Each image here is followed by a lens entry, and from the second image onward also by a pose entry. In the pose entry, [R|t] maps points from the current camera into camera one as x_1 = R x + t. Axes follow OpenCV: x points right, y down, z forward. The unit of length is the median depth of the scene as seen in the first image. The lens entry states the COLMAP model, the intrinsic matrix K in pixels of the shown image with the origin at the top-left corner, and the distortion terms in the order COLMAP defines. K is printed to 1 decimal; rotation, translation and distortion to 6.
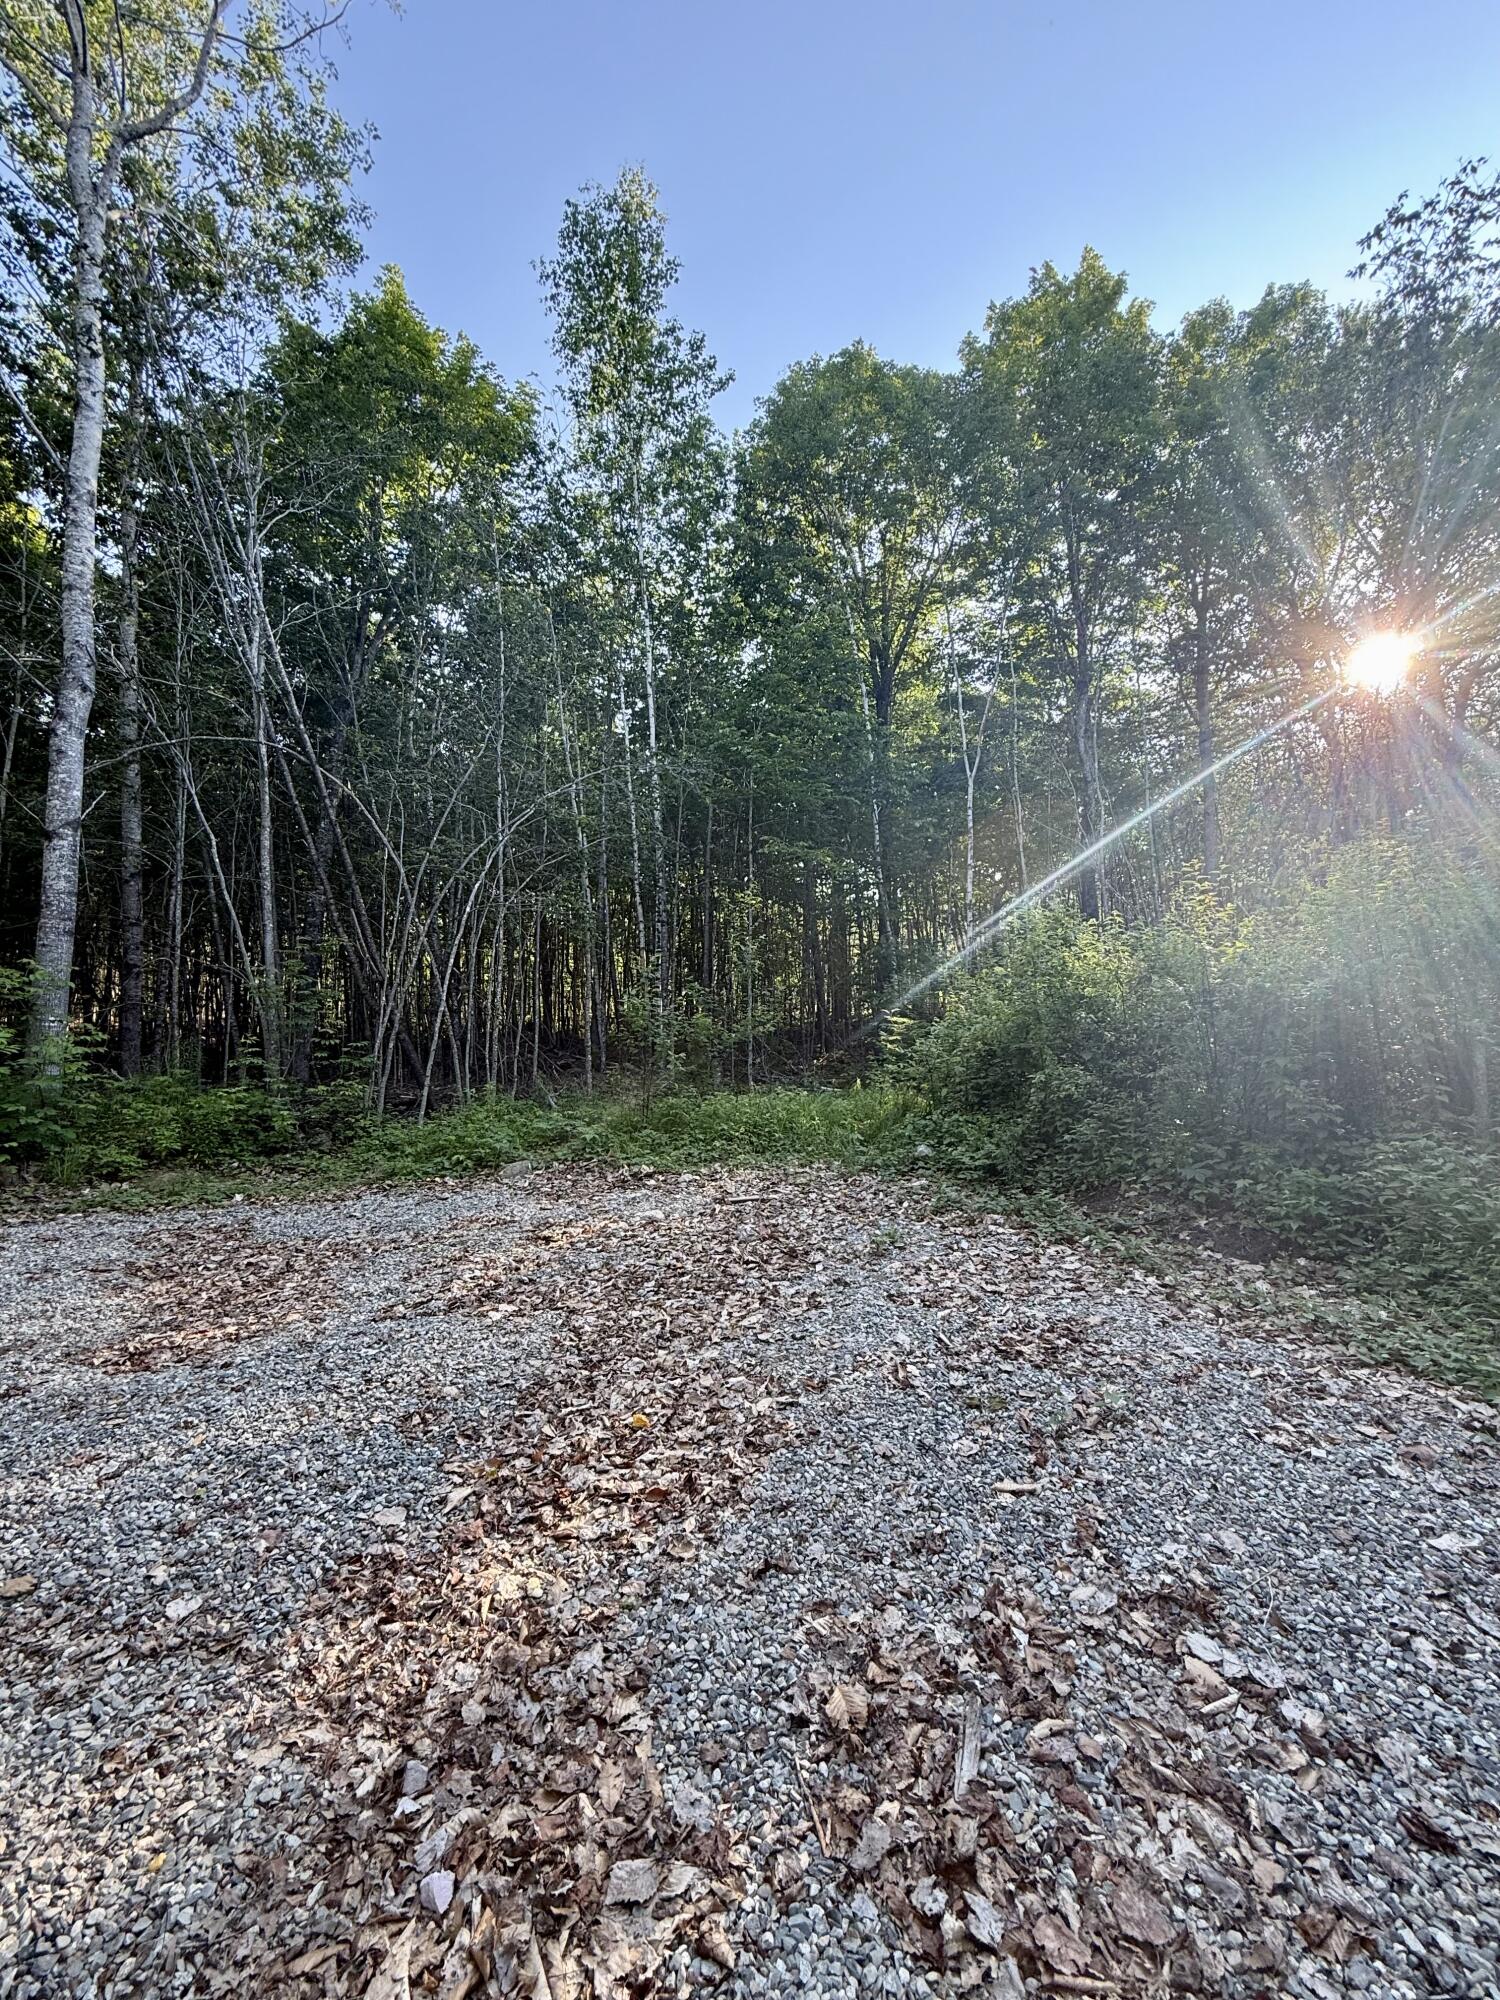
lens RADIAL K [[794.3, 0, 748.4], [0, 794.3, 999.9], [0, 0, 1]] dist [-0.000110, 0.000151]
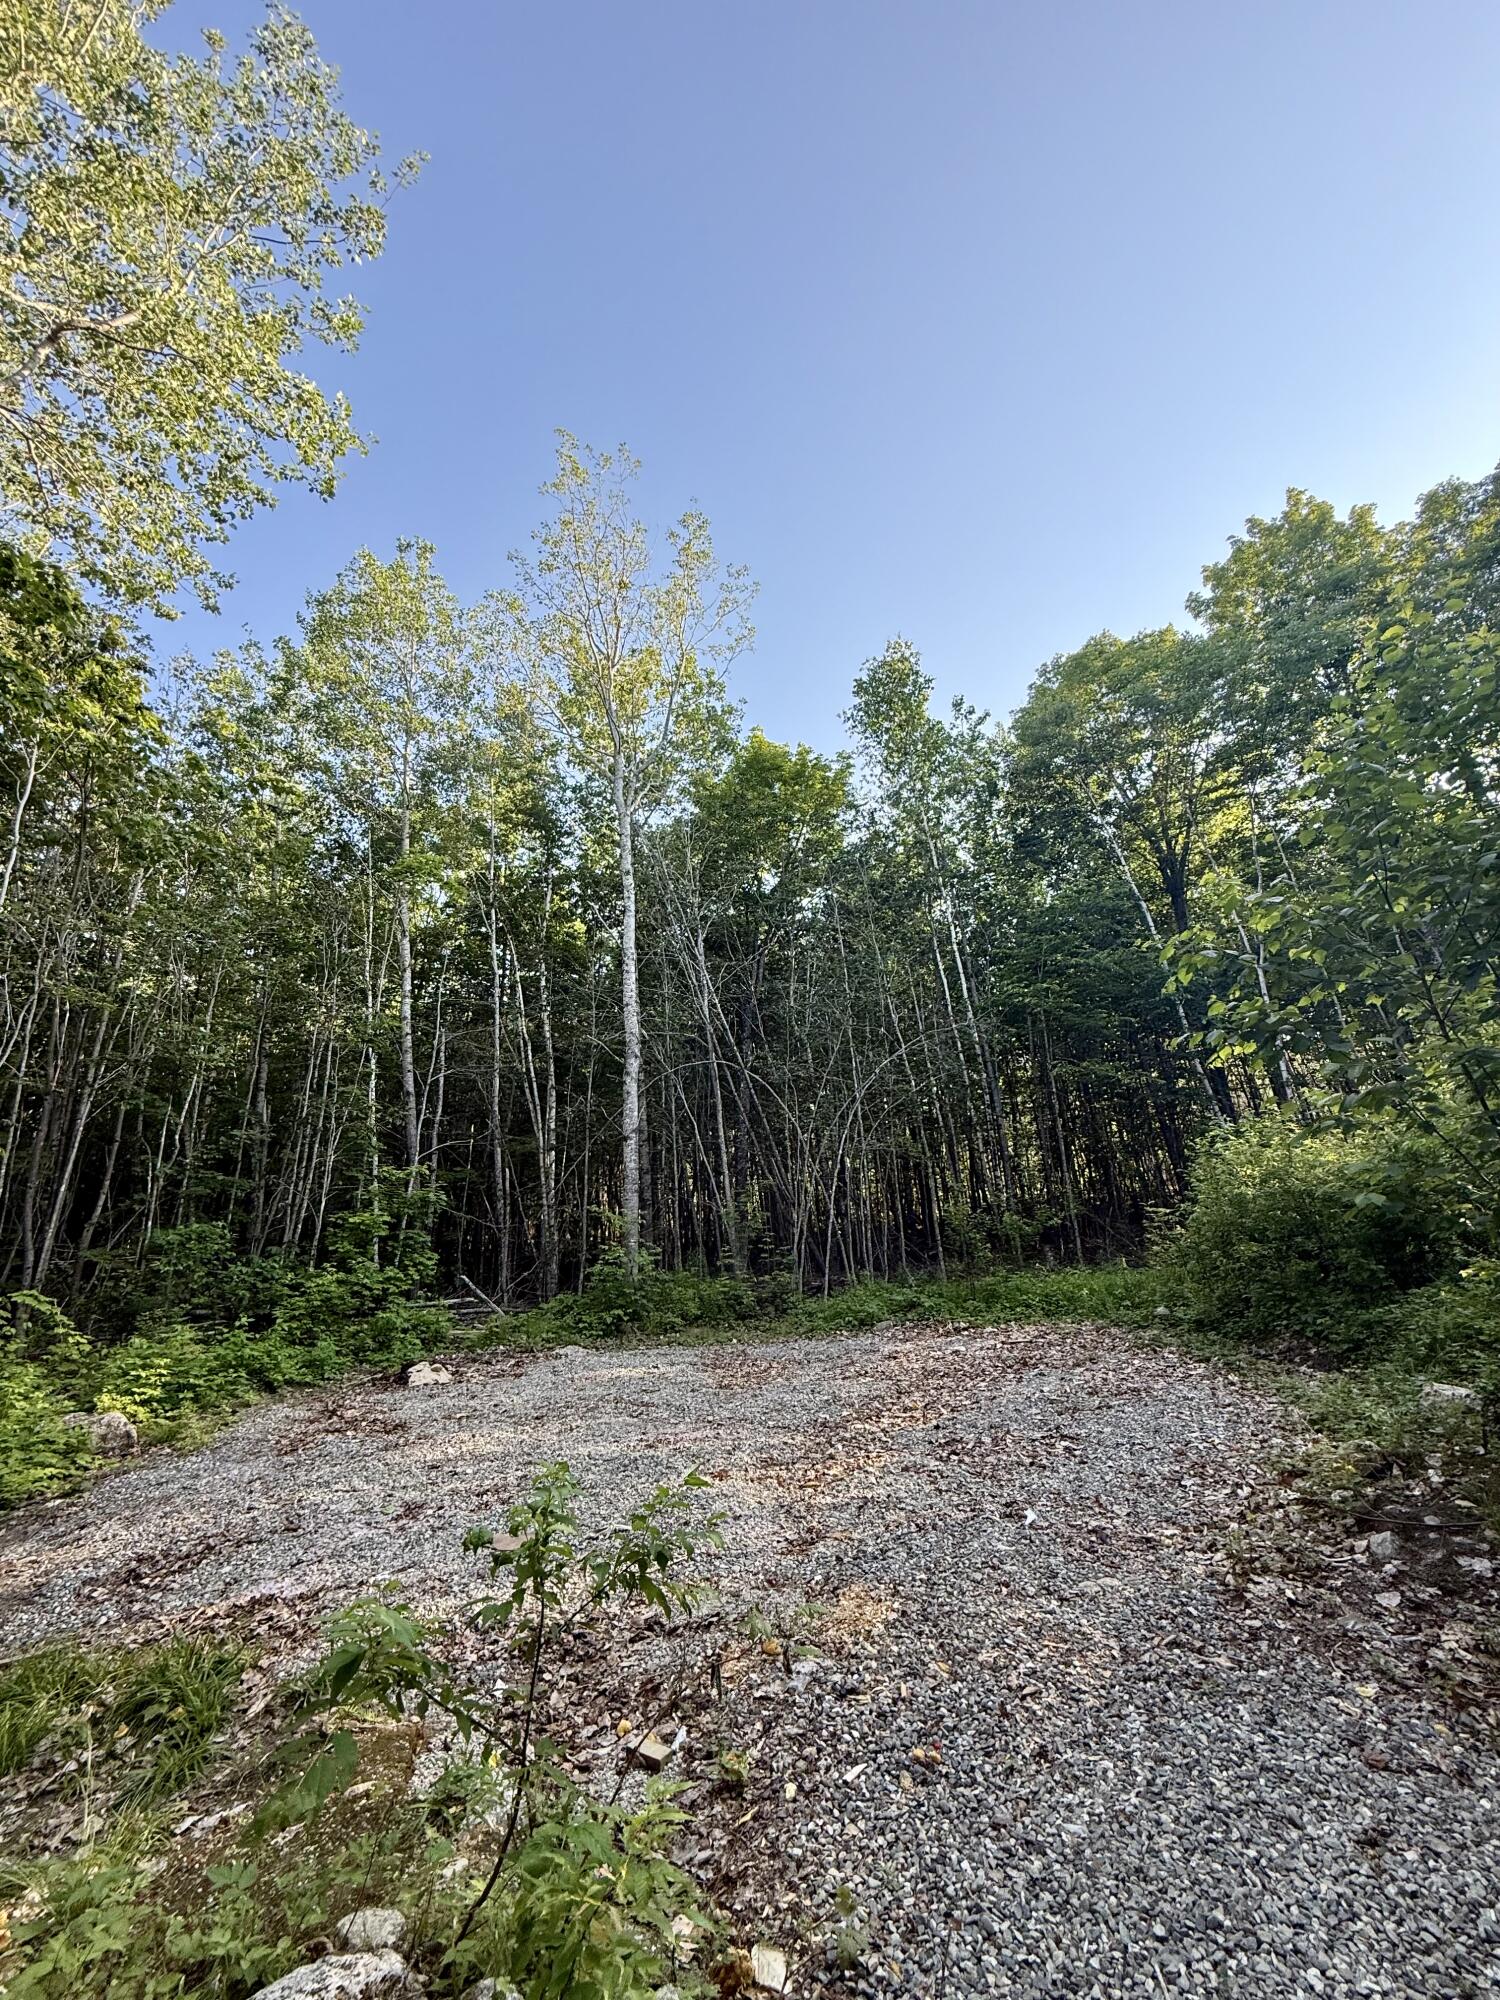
lens RADIAL K [[794.3, 0, 746.5], [0, 794.3, 997.3], [0, 0, 1]] dist [-0.000110, 0.000151]
pose [[0.884856, -0.179537, -0.429880, 0.401161], [0.076481, 0.966220, -0.246110, -0.079373], [0.459544, 0.184895, 0.868696, -0.946937]]
